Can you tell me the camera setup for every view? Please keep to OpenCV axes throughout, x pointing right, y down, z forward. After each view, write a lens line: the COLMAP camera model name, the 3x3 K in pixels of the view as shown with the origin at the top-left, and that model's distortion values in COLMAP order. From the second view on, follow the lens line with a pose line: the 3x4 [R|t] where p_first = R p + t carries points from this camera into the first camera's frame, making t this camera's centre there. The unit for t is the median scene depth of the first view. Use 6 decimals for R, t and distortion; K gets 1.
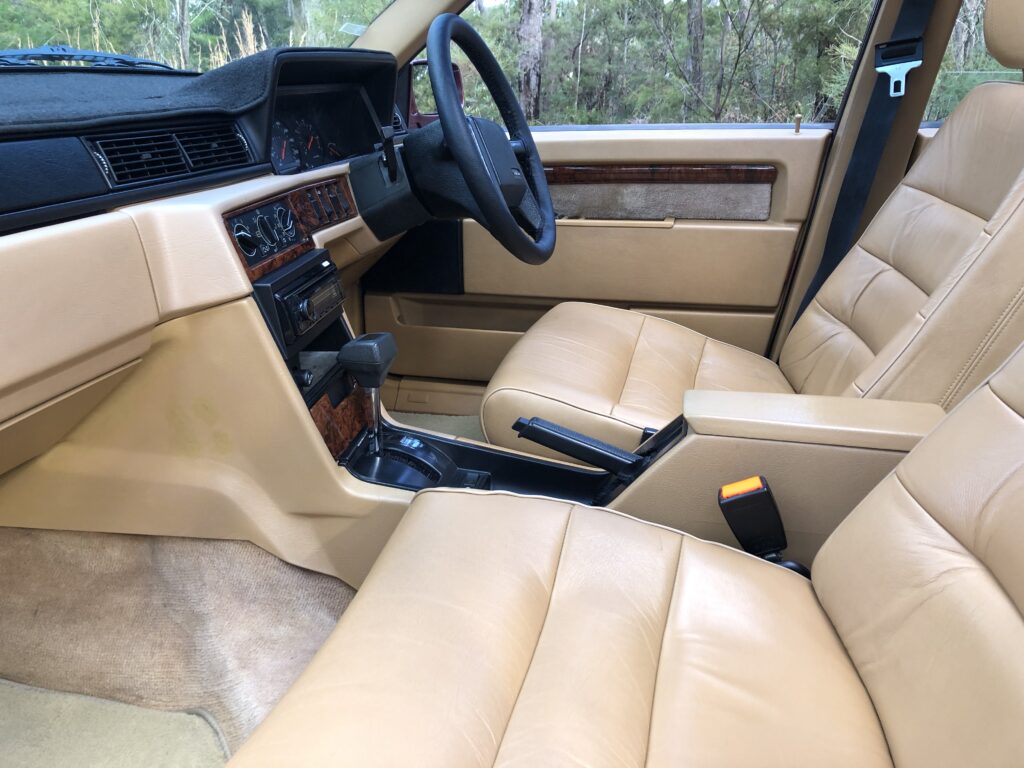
lens RADIAL K [[823.2, 0, 495.0], [0, 823.2, 383.7], [0, 0, 1]] dist [0.028249, 0.002073]
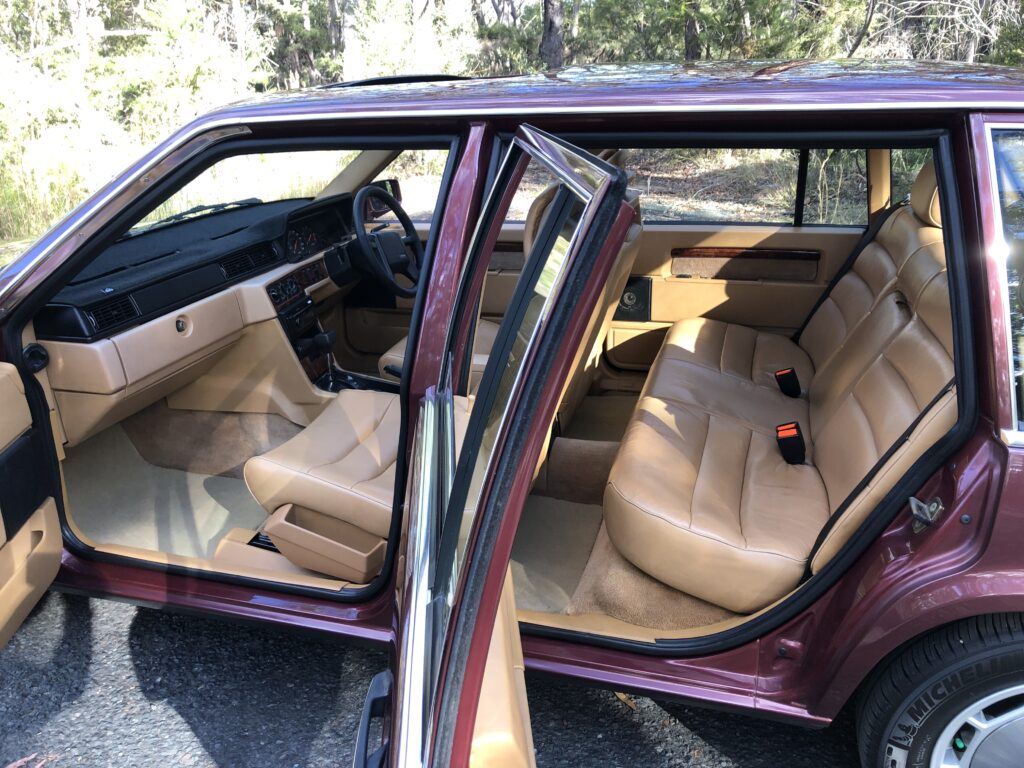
lens RADIAL K [[818.6, 0, 512.0], [0, 818.6, 384.0], [0, 0, 1]] dist [0.019970, 0.007767]
pose [[0.998993, -0.000237, -0.044874, 0.512609], [0.000795, 0.999923, 0.012413, 0.067501], [0.044868, -0.012436, 0.998916, -1.420570]]
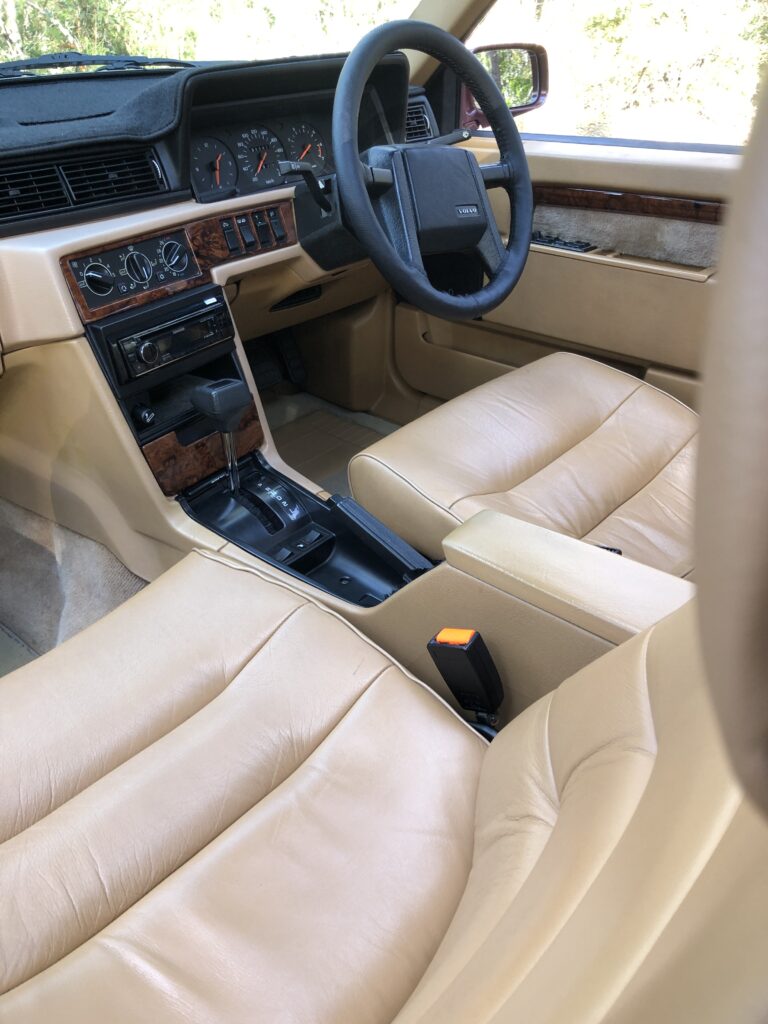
lens RADIAL K [[818.6, 0, 384.0], [0, 818.6, 512.0], [0, 0, 1]] dist [0.019970, 0.007767]
pose [[0.893559, 0.234477, -0.382848, 0.453004], [-0.151323, 0.960174, 0.234879, -0.172656], [0.422675, -0.151945, 0.893453, 0.150490]]
